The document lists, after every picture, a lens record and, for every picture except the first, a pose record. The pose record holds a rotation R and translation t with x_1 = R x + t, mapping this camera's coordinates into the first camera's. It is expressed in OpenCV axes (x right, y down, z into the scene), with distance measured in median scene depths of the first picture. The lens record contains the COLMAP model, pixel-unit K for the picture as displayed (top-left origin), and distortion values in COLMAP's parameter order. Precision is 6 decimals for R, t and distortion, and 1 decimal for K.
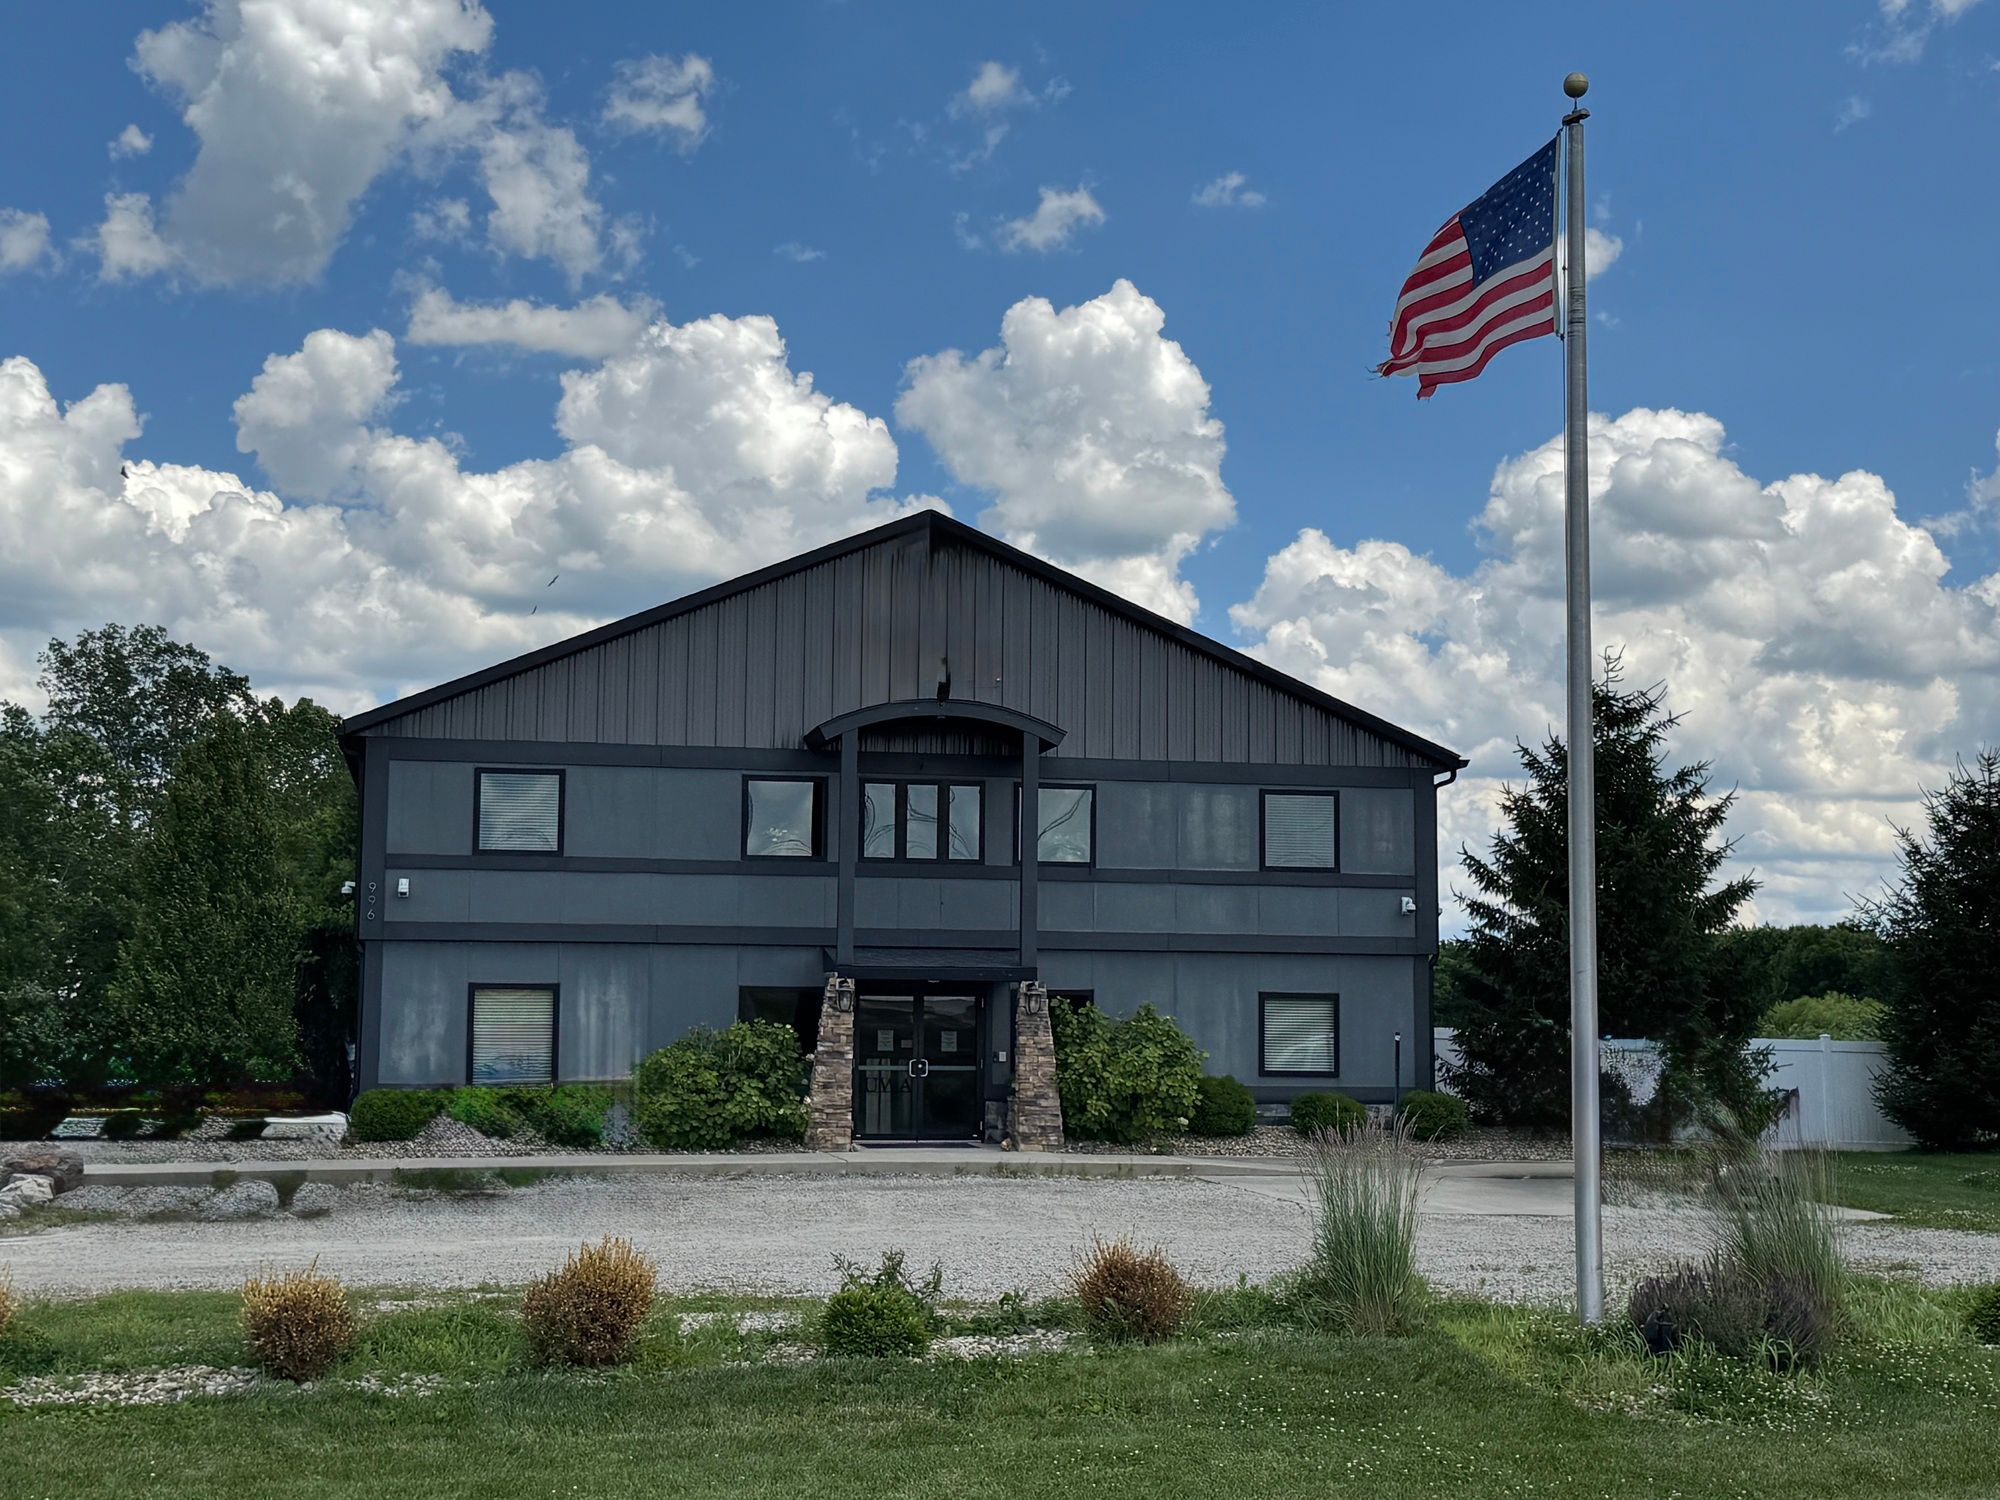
lens RADIAL K [[2808.6, 0, 1014.7], [0, 2808.6, 722.8], [0, 0, 1]] dist [0.096835, 0.000000]
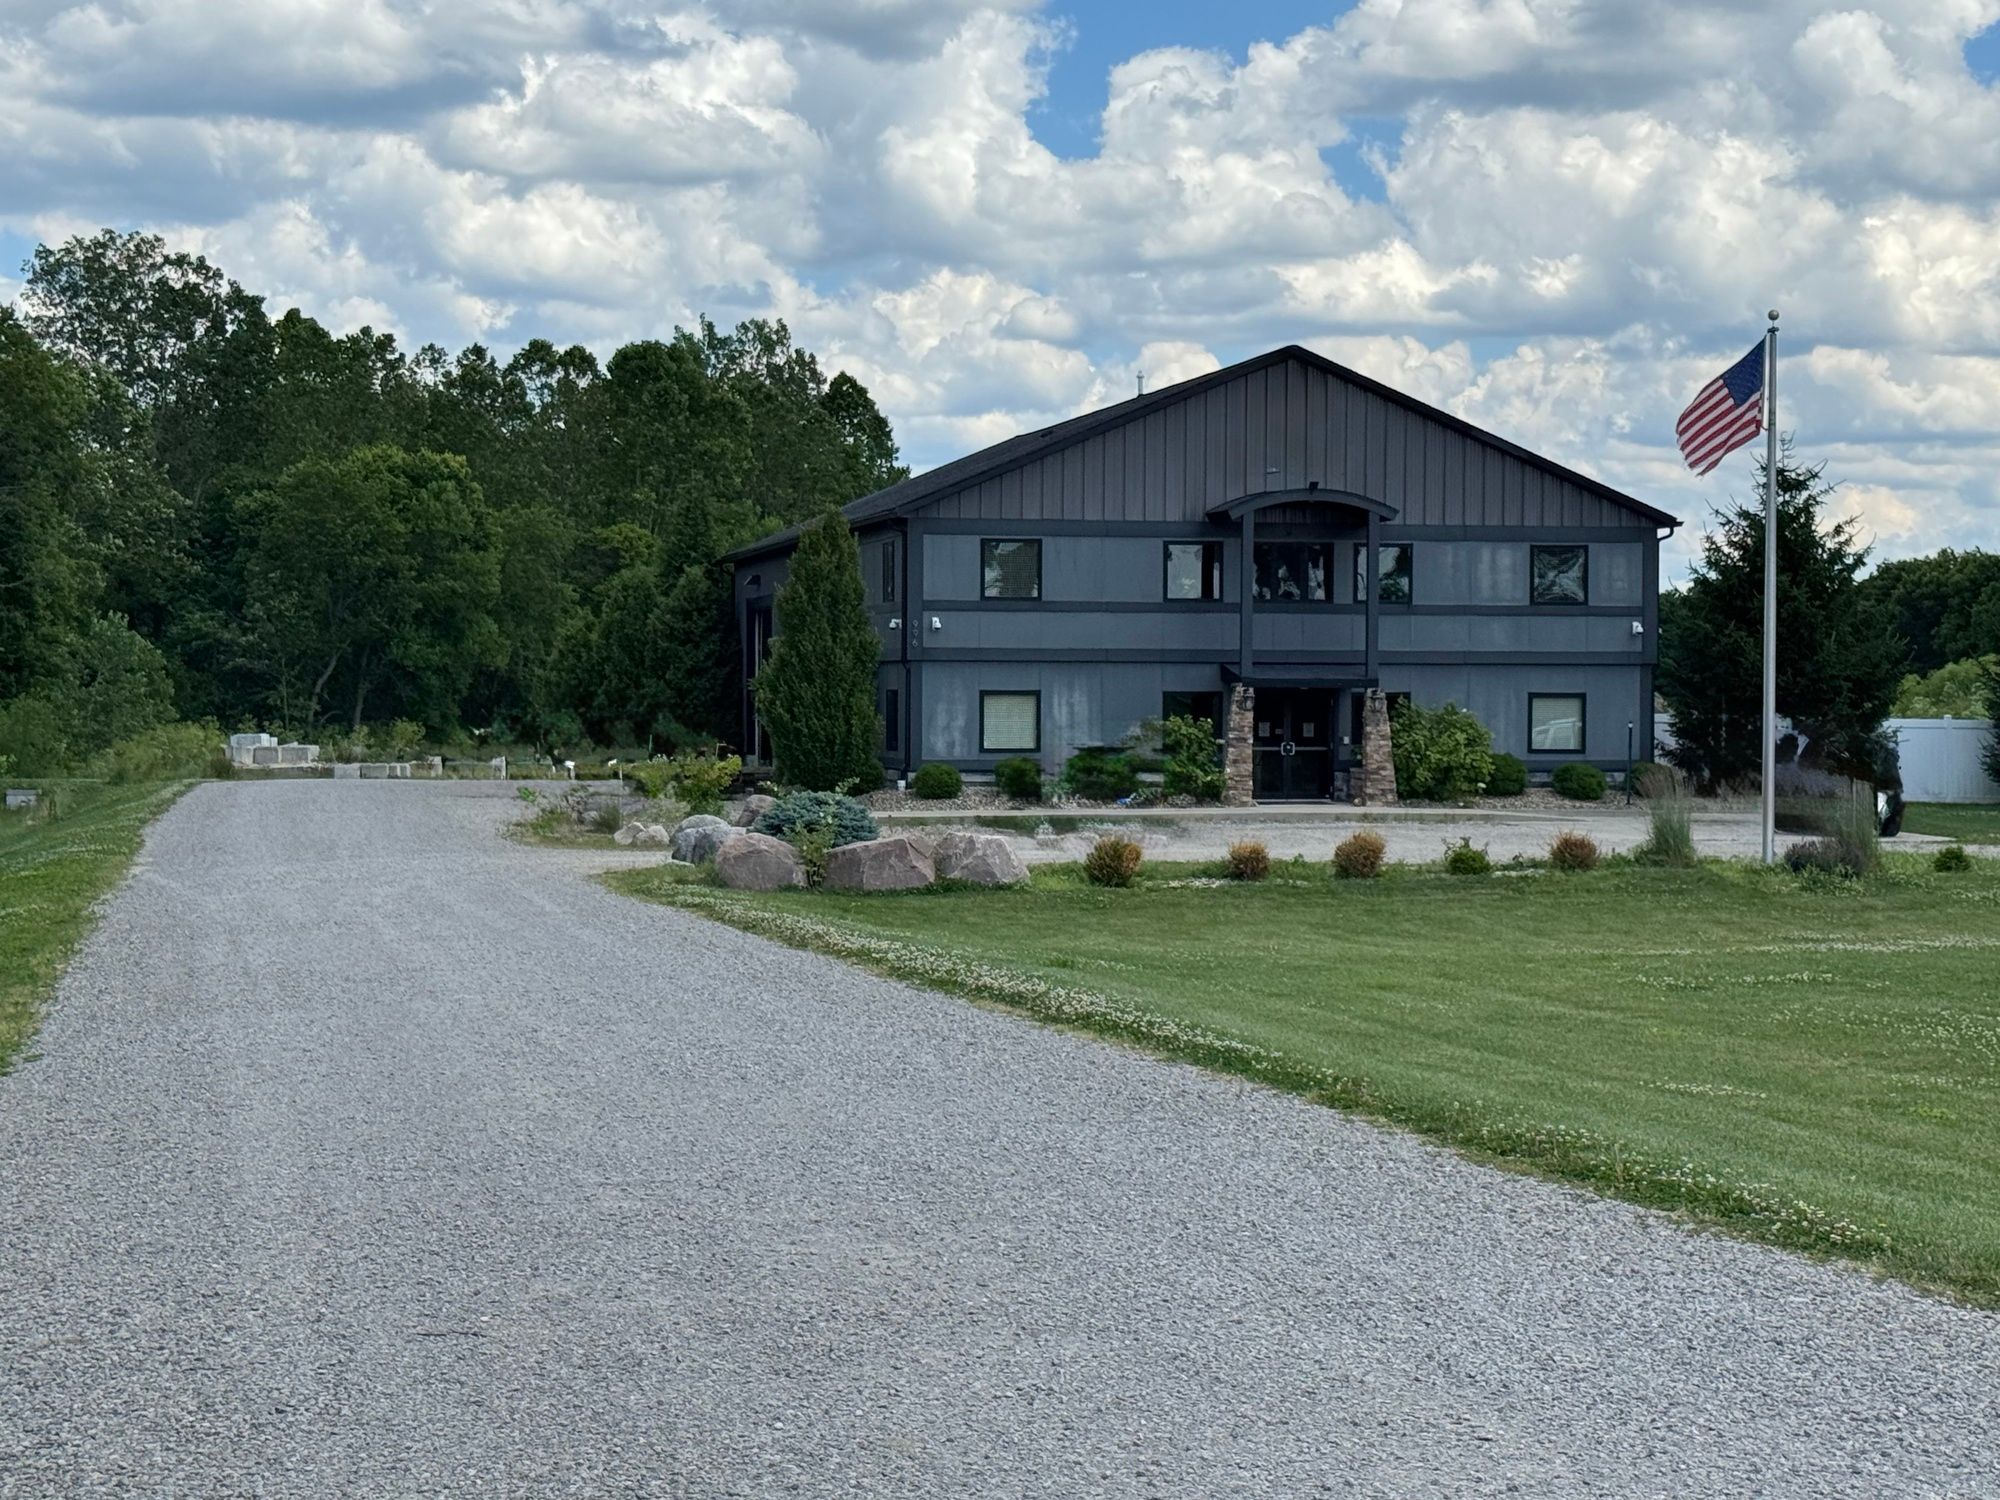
lens RADIAL K [[3830.6, 0, 967.4], [0, 3830.6, 731.9], [0, 0, 1]] dist [0.094694, 0.000000]
pose [[0.999985, -0.004153, -0.003607, -0.191058], [0.004567, 0.992310, 0.123691, -0.125376], [0.003066, -0.123706, 0.992314, -0.916974]]
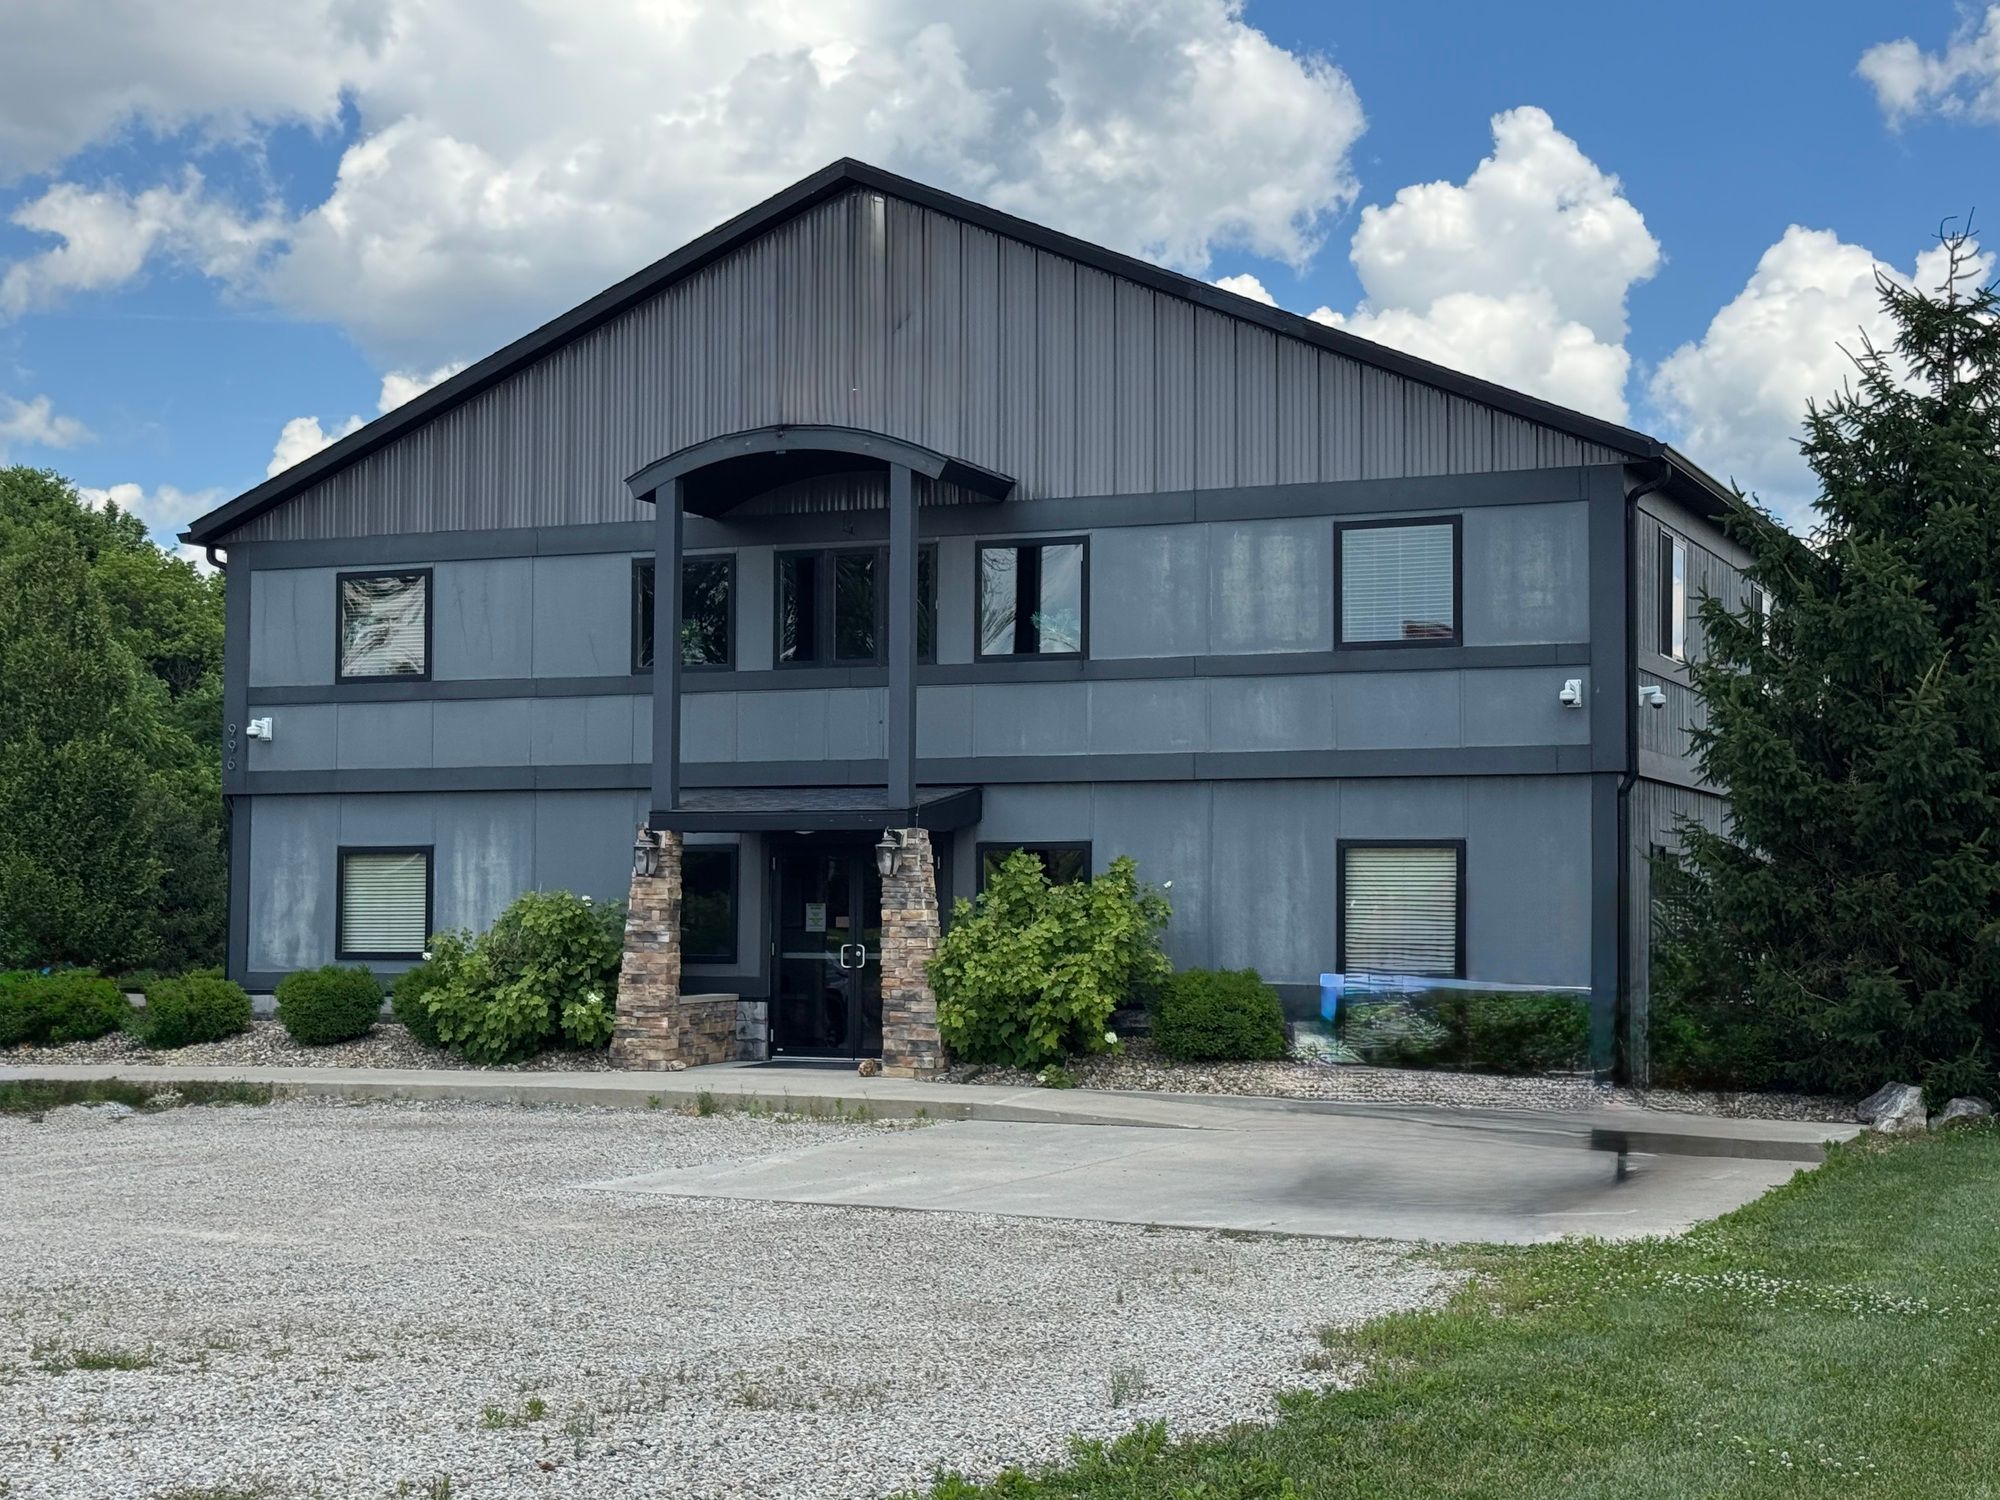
lens RADIAL K [[3046.0, 0, 991.4], [0, 3046.0, 761.4], [0, 0, 1]] dist [0.116597, 0.000000]
pose [[0.806737, -0.035949, -0.589817, 0.453936], [0.067104, 0.997264, 0.031000, 0.053770], [0.587089, -0.064588, 0.806942, 0.415325]]
